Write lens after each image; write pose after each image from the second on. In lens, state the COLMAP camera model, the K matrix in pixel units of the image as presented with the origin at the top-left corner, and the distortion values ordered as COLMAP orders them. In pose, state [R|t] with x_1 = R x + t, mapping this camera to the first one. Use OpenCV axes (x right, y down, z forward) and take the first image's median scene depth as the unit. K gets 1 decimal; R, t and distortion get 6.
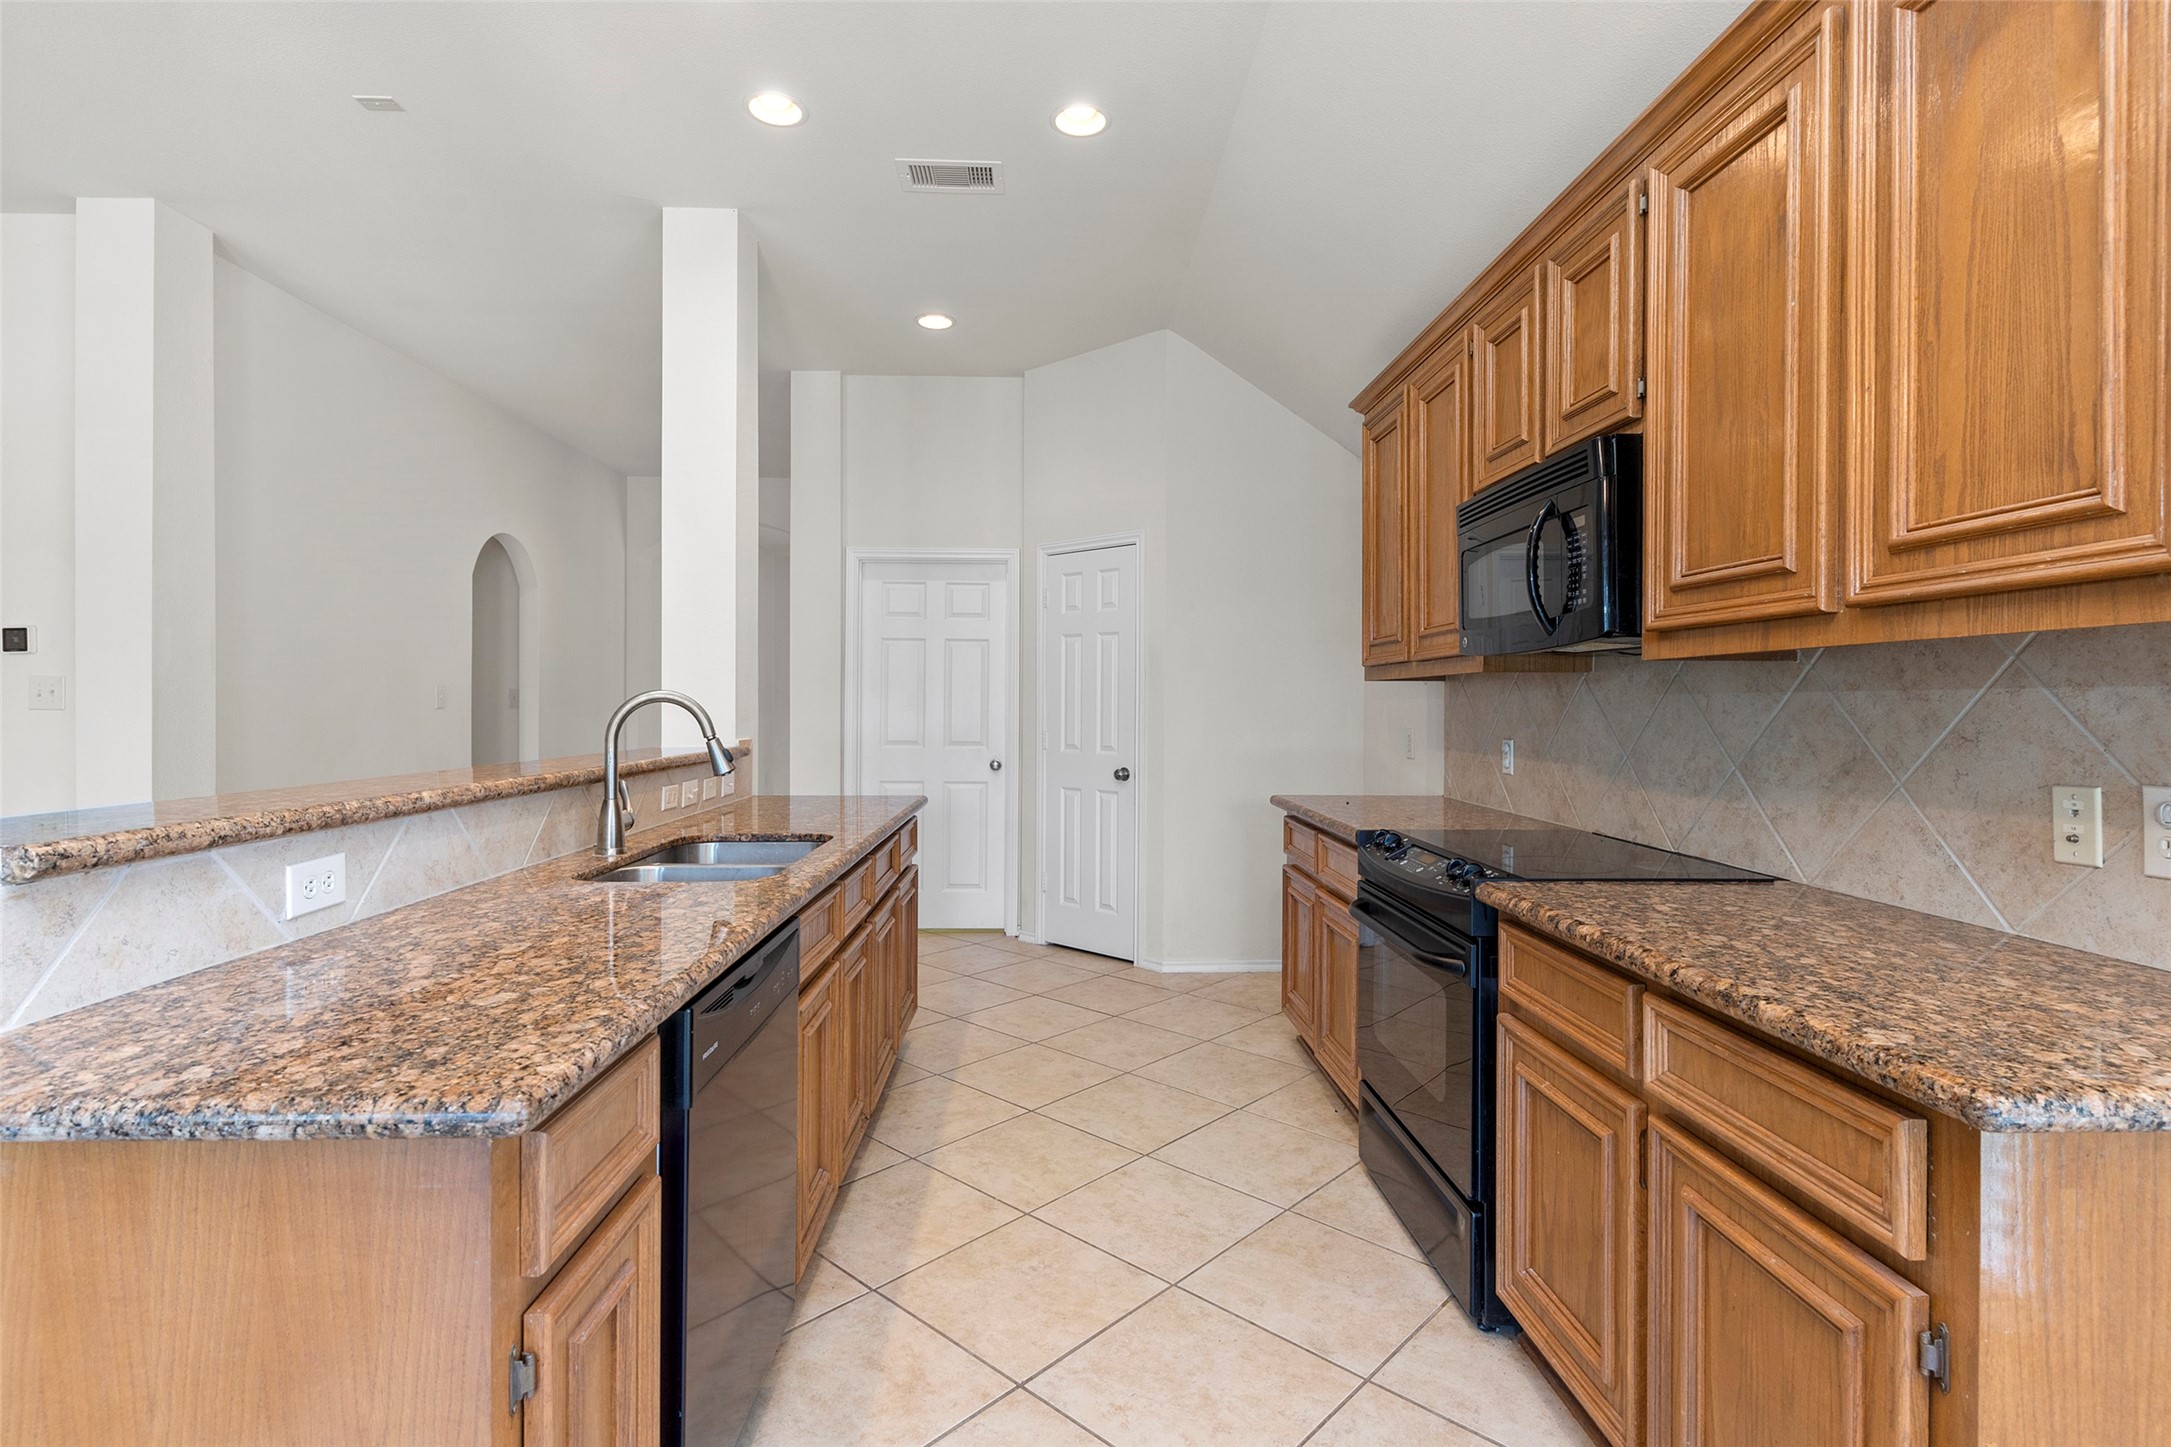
lens RADIAL K [[1039.1, 0, 1079.0], [0, 1039.1, 705.8], [0, 0, 1]] dist [-0.000831, 0.000990]
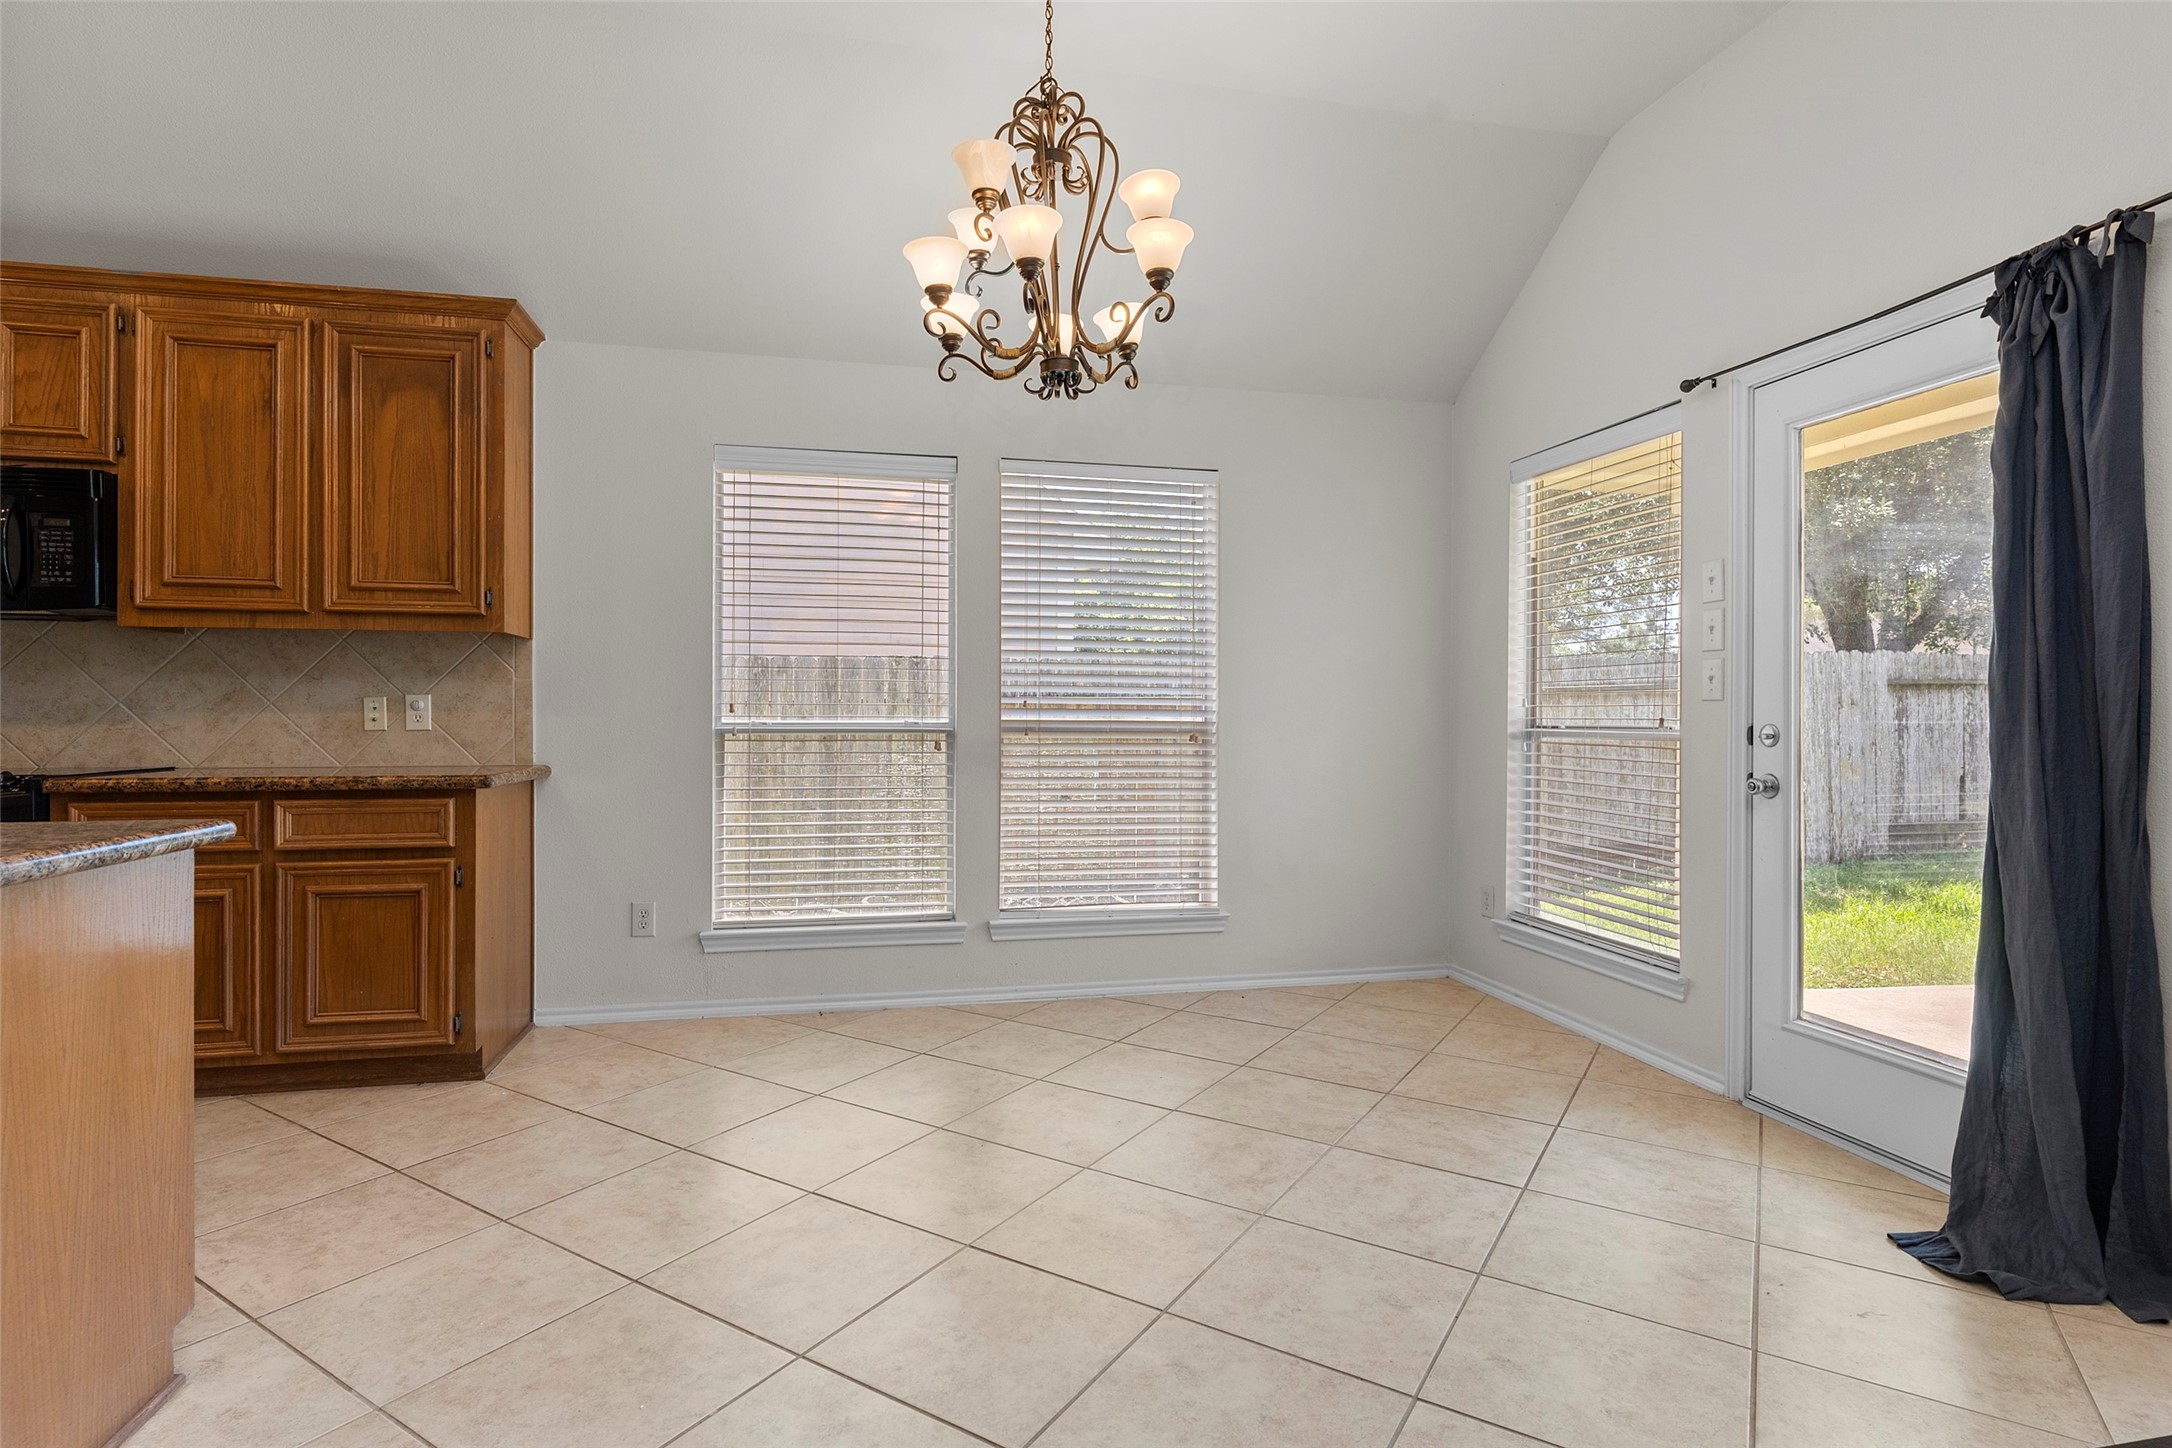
lens RADIAL K [[1081.2, 0, 1076.6], [0, 1081.2, 719.6], [0, 0, 1]] dist [-0.002651, -0.000027]
pose [[-0.185518, -0.008390, 0.982605, -1.040547], [0.000092, 0.999963, 0.008555, 0.065157], [-0.982641, 0.001678, -0.185510, -0.060980]]
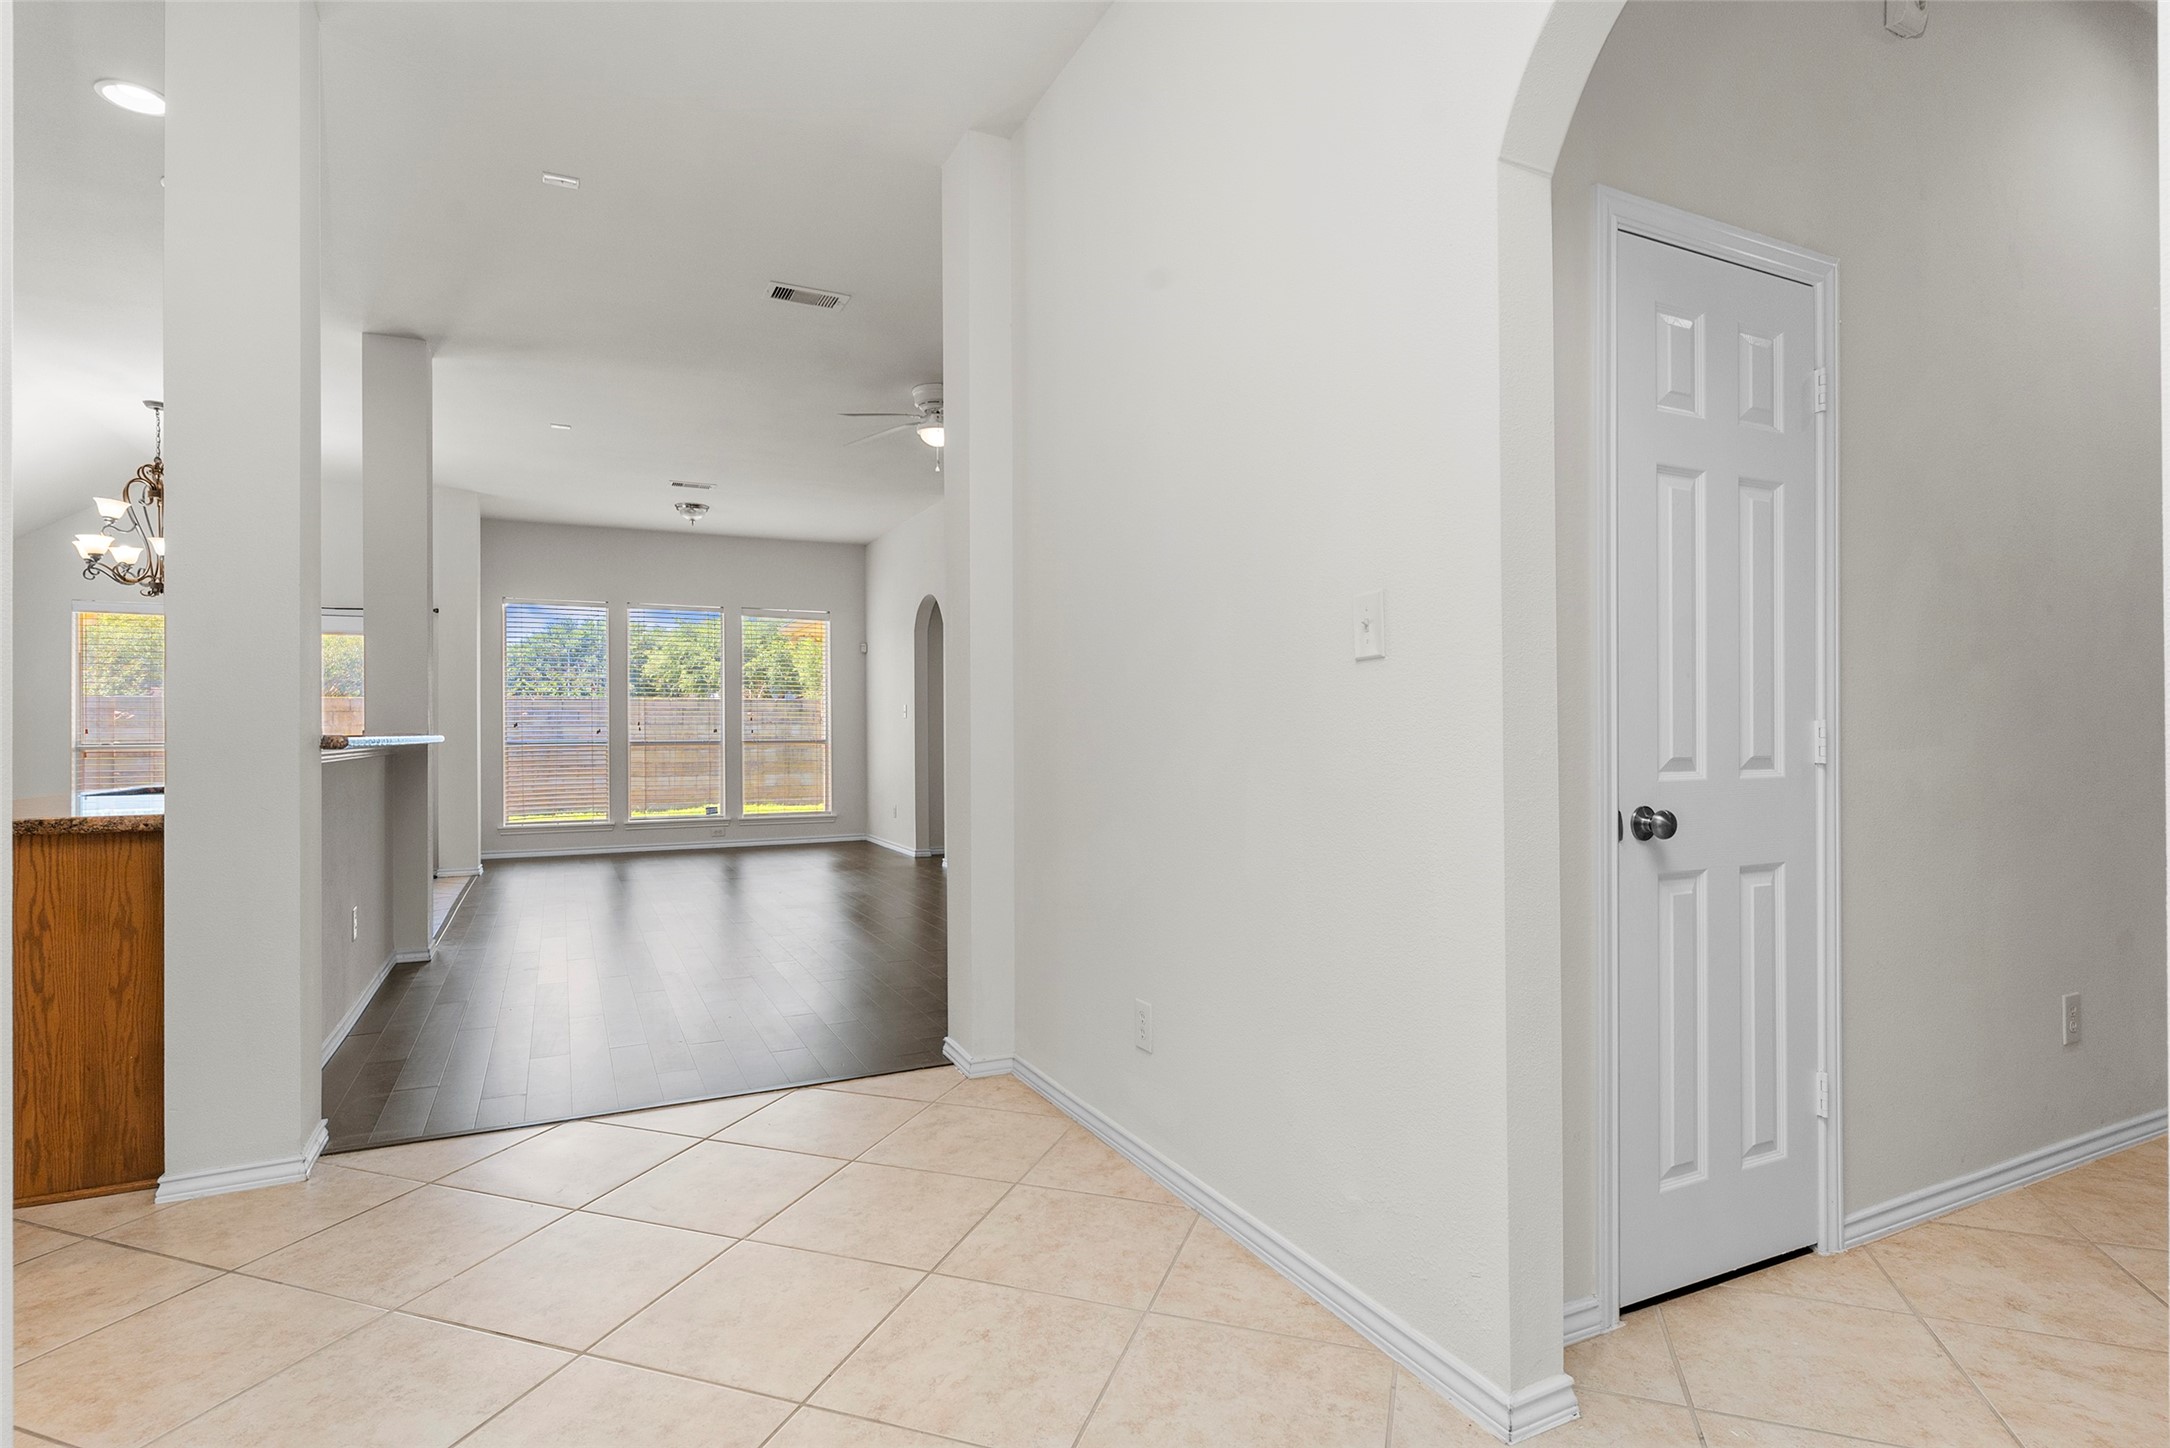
lens RADIAL K [[1080.2, 0, 1075.6], [0, 1080.2, 719.6], [0, 0, 1]] dist [-0.002651, -0.000027]
pose [[-0.914478, -0.004465, -0.404611, -0.877172], [-0.002183, 0.999979, -0.006101, 0.032546], [0.404630, -0.004696, -0.914469, 2.887346]]
